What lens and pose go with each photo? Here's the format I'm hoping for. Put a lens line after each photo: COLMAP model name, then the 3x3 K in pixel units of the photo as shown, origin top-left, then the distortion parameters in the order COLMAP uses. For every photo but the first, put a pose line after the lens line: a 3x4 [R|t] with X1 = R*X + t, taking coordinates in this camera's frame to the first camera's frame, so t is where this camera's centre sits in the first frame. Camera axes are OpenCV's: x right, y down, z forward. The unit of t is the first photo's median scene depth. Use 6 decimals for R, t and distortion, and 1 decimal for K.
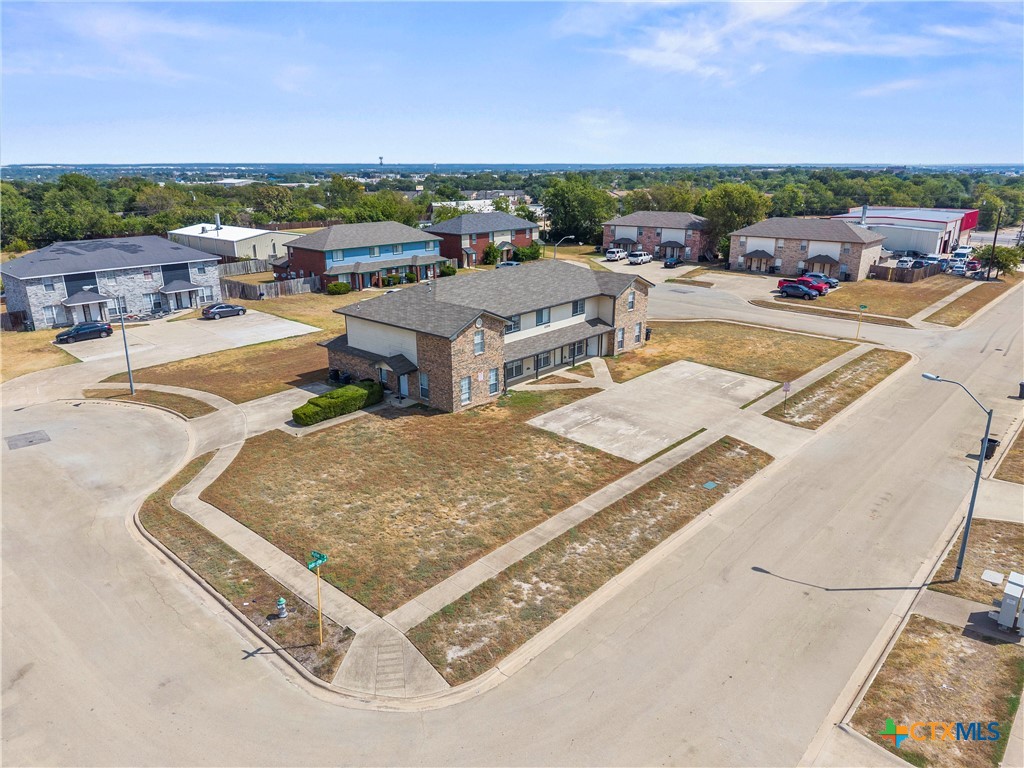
lens RADIAL K [[681.5, 0, 511.1], [0, 681.5, 386.1], [0, 0, 1]] dist [0.051650, -0.059287]
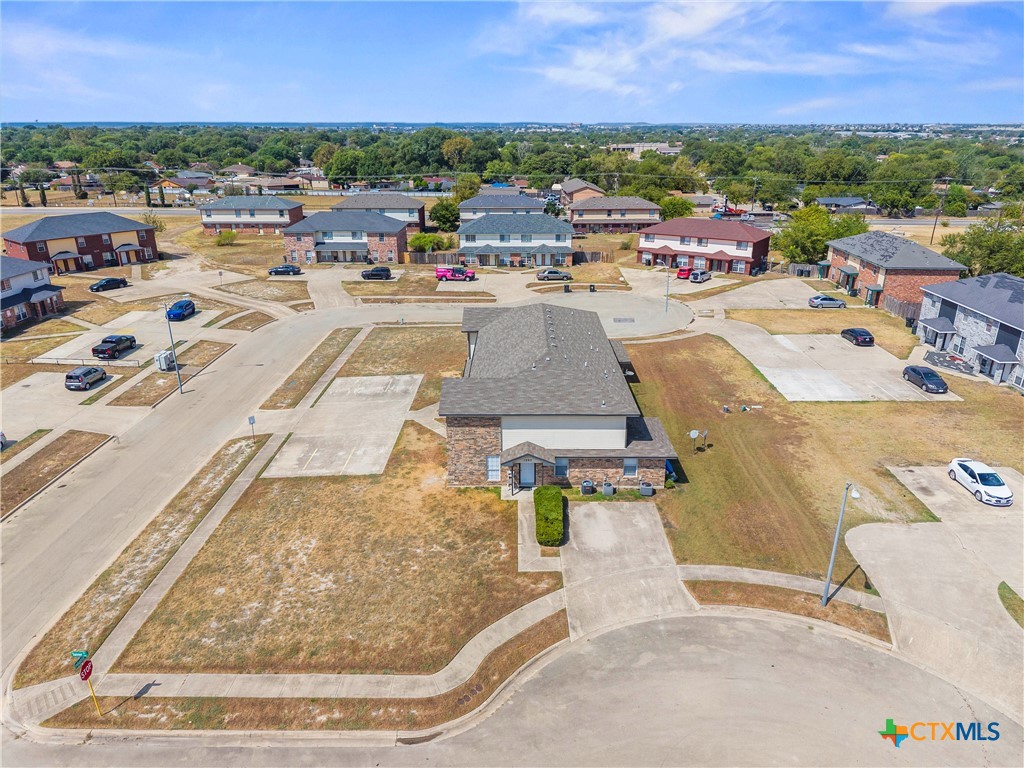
lens RADIAL K [[681.5, 0, 511.1], [0, 681.5, 386.1], [0, 0, 1]] dist [0.051650, -0.059287]
pose [[-0.752538, 0.241313, -0.612744, 0.681779], [-0.195196, 0.806899, 0.557505, -0.680450], [0.628956, 0.539149, -0.560119, 1.680560]]
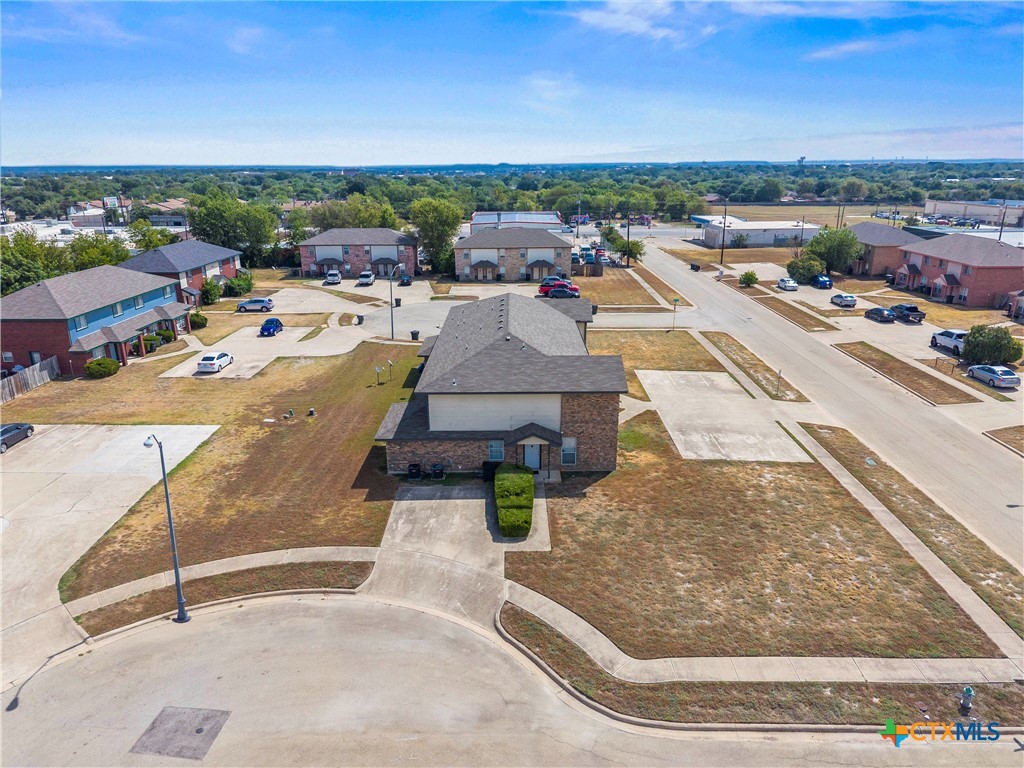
lens RADIAL K [[681.5, 0, 511.1], [0, 681.5, 386.1], [0, 0, 1]] dist [0.051650, -0.059287]
pose [[0.747475, -0.207464, 0.631062, -0.665124], [0.209162, 0.975164, 0.072842, -0.149872], [-0.630502, 0.077547, 0.772304, 0.318541]]
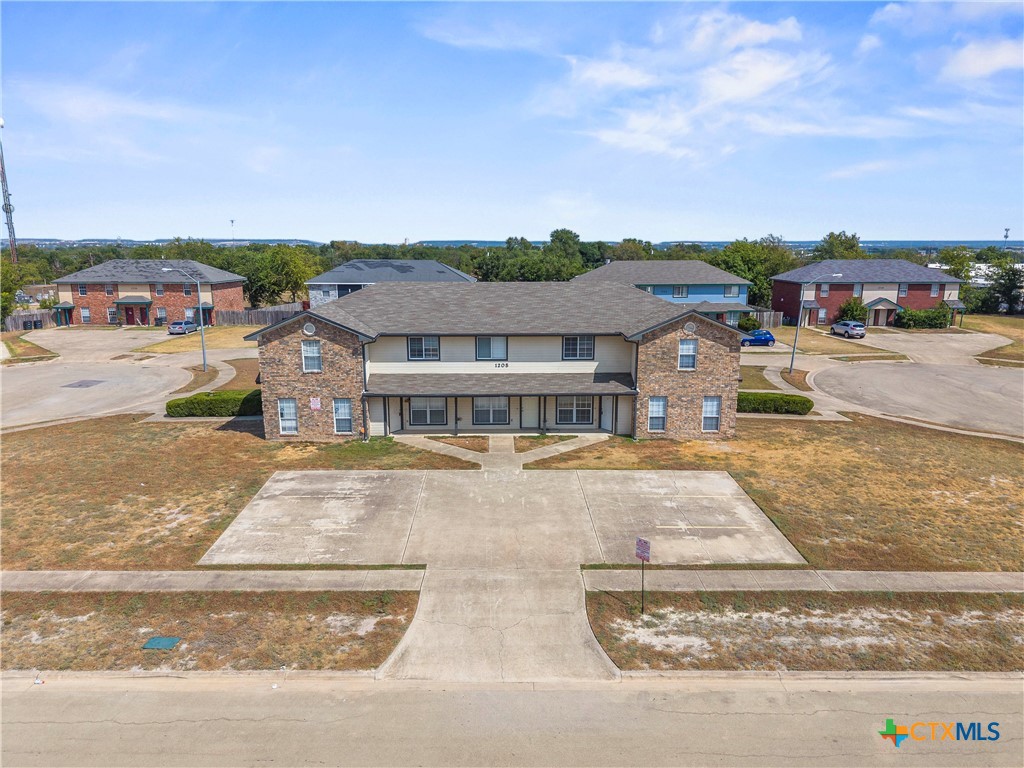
lens RADIAL K [[681.5, 0, 511.1], [0, 681.5, 386.1], [0, 0, 1]] dist [0.051650, -0.059287]
pose [[0.680042, 0.153963, -0.716825, 0.570568], [-0.227924, 0.973653, -0.007102, -0.068168], [0.696845, 0.168211, 0.697217, 0.564552]]
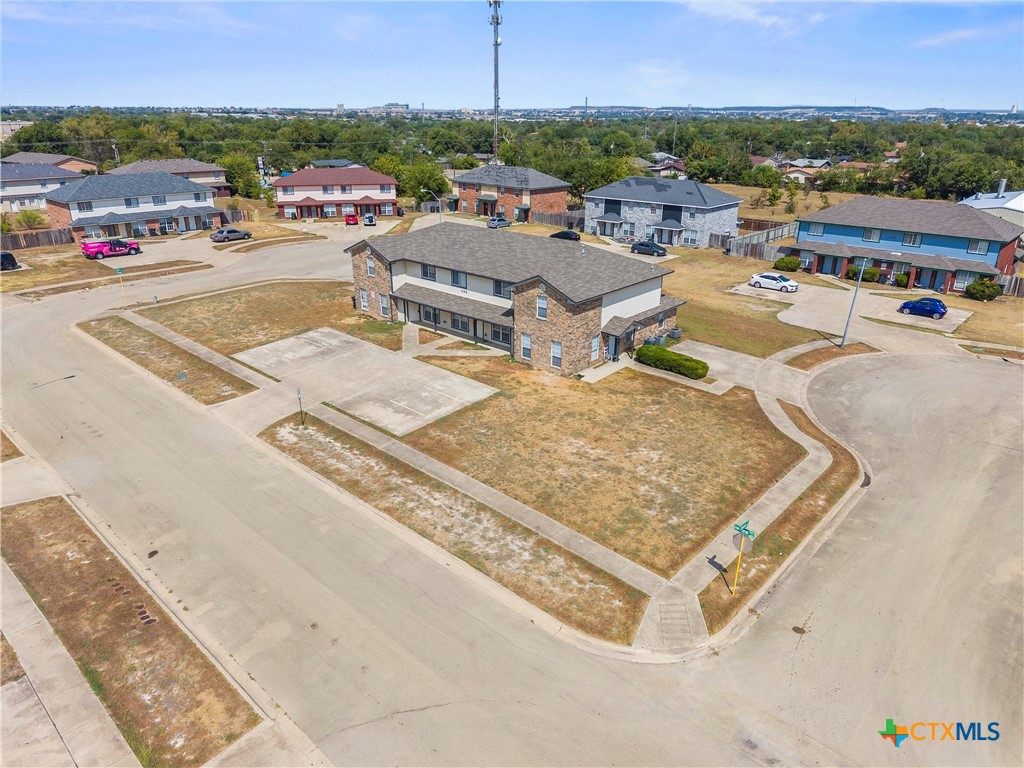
lens RADIAL K [[681.5, 0, 511.1], [0, 681.5, 386.1], [0, 0, 1]] dist [0.051650, -0.059287]
pose [[-0.002677, 0.378713, -0.925510, 1.078920], [-0.312368, 0.878885, 0.360538, -0.363928], [0.949957, 0.290065, 0.115945, 1.034549]]
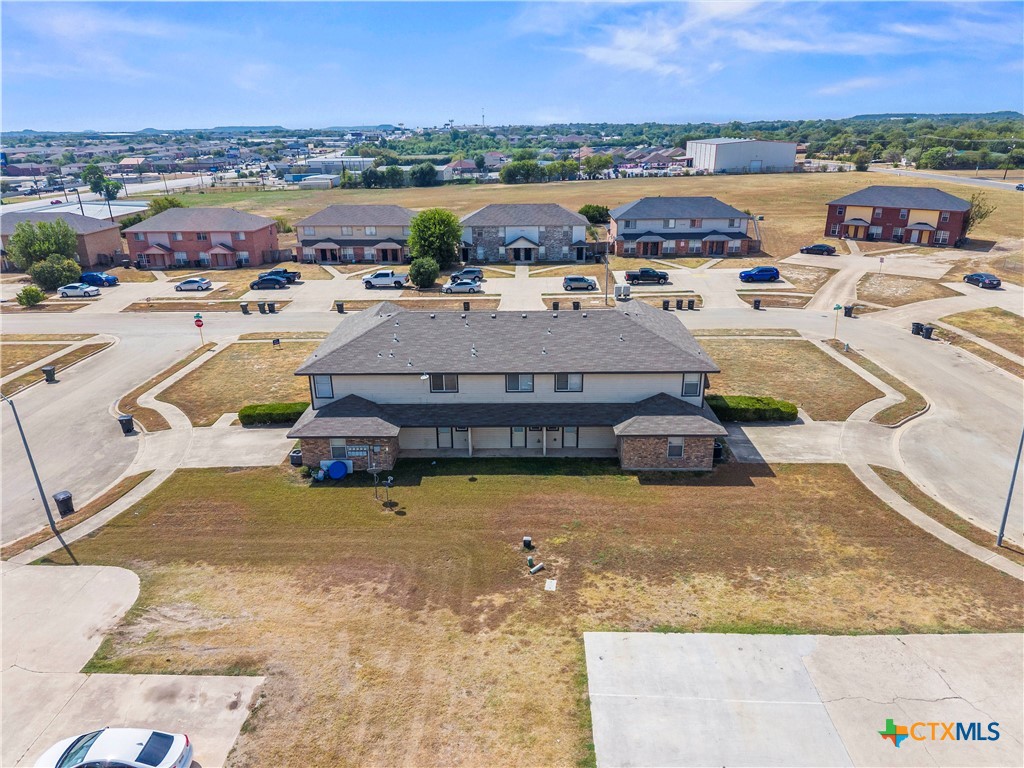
lens RADIAL K [[681.5, 0, 511.1], [0, 681.5, 386.1], [0, 0, 1]] dist [0.051650, -0.059287]
pose [[-0.654413, -0.256058, 0.711462, -0.661637], [0.247397, 0.816621, 0.521464, -0.560350], [-0.714519, 0.517267, -0.471059, 1.535420]]
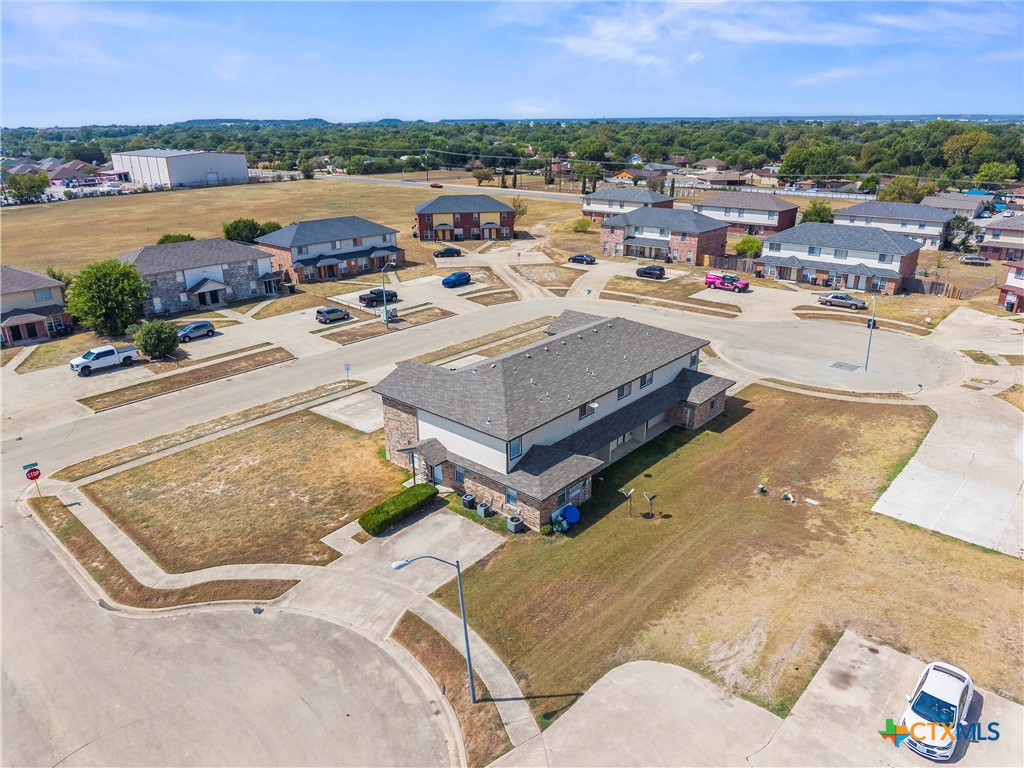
lens RADIAL K [[681.5, 0, 511.1], [0, 681.5, 386.1], [0, 0, 1]] dist [0.051650, -0.059287]
pose [[-0.999920, 0.012518, 0.001710, 0.060707], [0.010812, 0.777821, 0.628393, -0.748156], [0.006536, 0.628361, -0.777894, 1.886985]]
